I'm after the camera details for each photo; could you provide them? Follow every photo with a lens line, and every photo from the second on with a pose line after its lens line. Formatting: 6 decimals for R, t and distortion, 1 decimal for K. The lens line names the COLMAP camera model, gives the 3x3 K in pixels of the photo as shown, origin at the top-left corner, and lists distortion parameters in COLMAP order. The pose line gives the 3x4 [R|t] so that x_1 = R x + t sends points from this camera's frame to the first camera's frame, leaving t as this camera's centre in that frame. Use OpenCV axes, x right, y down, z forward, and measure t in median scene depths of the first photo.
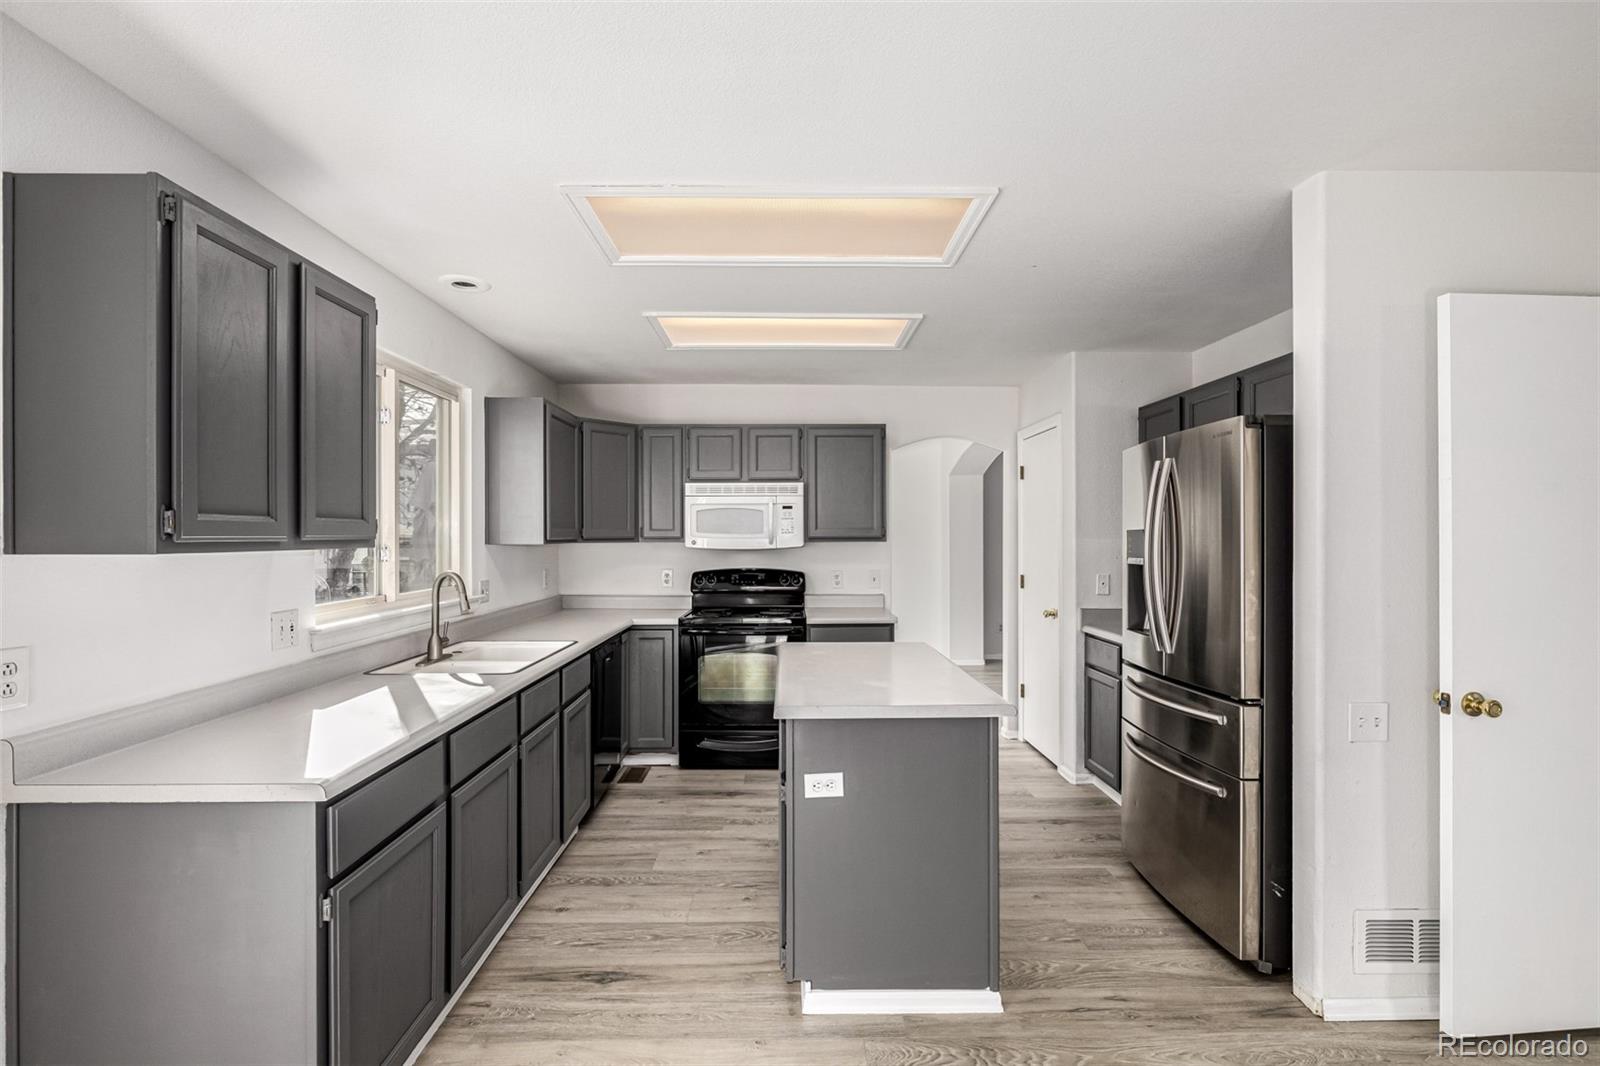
lens RADIAL K [[720.1, 0, 796.0], [0, 720.1, 539.1], [0, 0, 1]] dist [-0.003818, 0.000220]
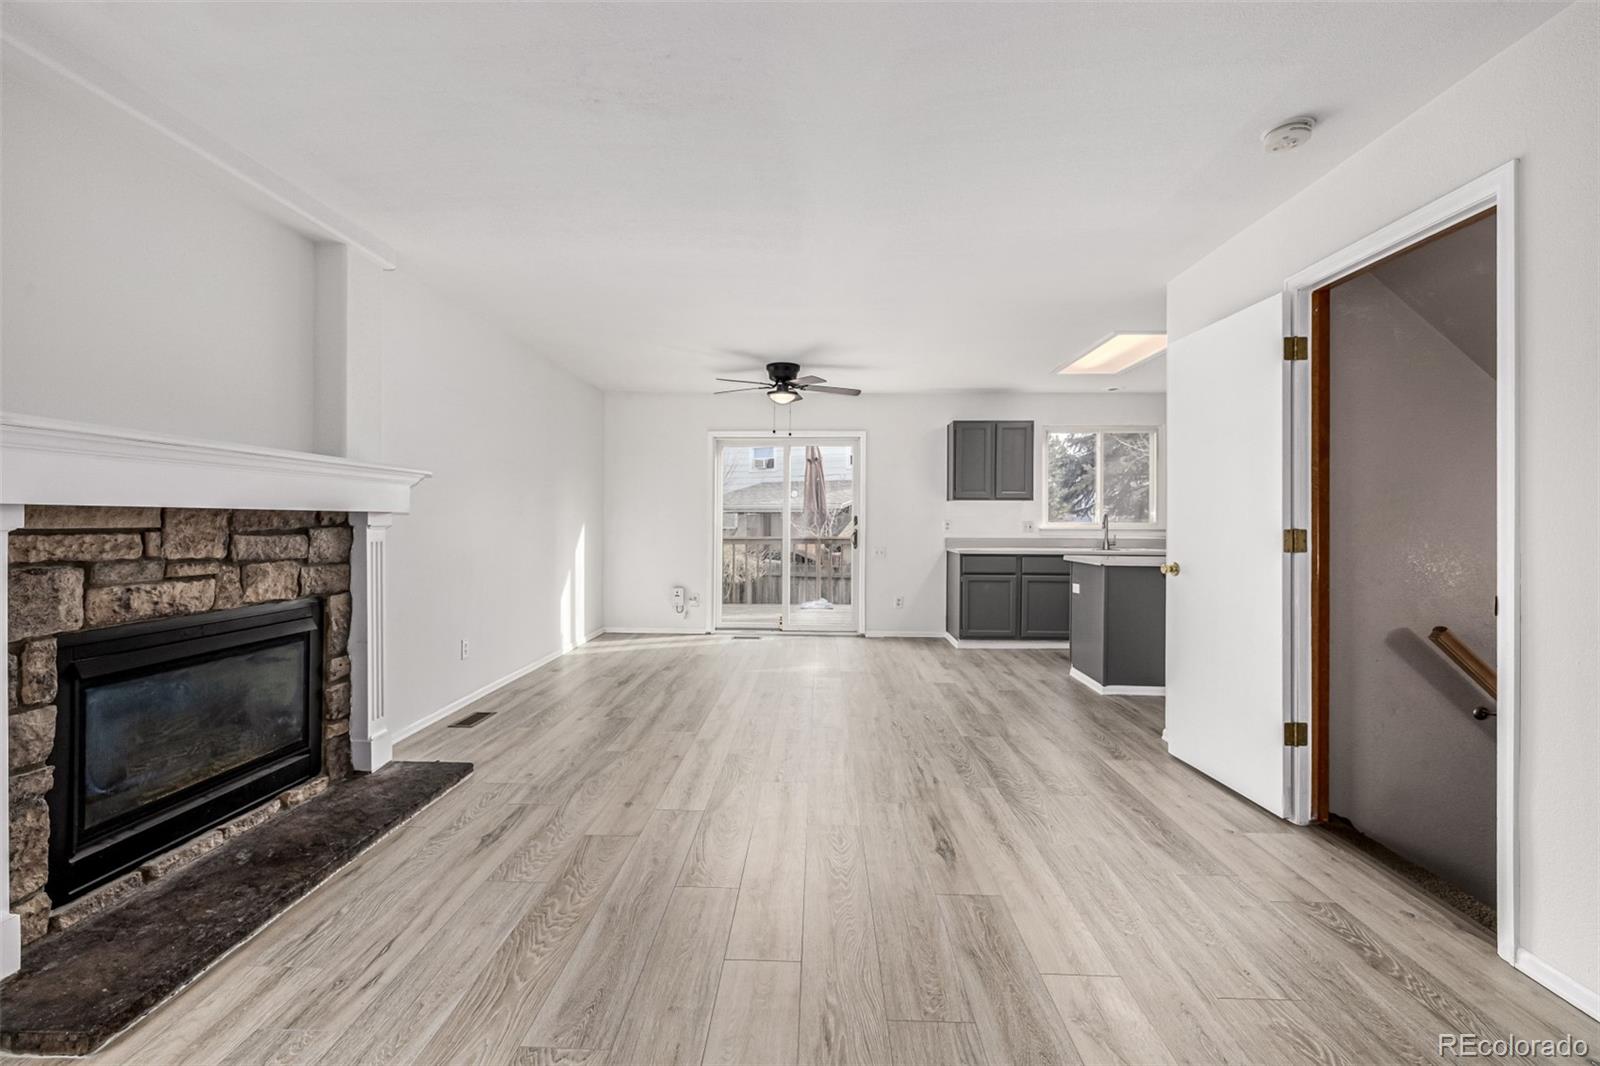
lens RADIAL K [[677.3, 0, 802.1], [0, 677.3, 524.4], [0, 0, 1]] dist [0.000152, 0.000560]
pose [[-0.044868, 0.006822, -0.998970, 2.144940], [-0.010041, 0.999923, 0.007280, 0.092688], [0.998942, 0.010358, -0.044796, 0.114982]]
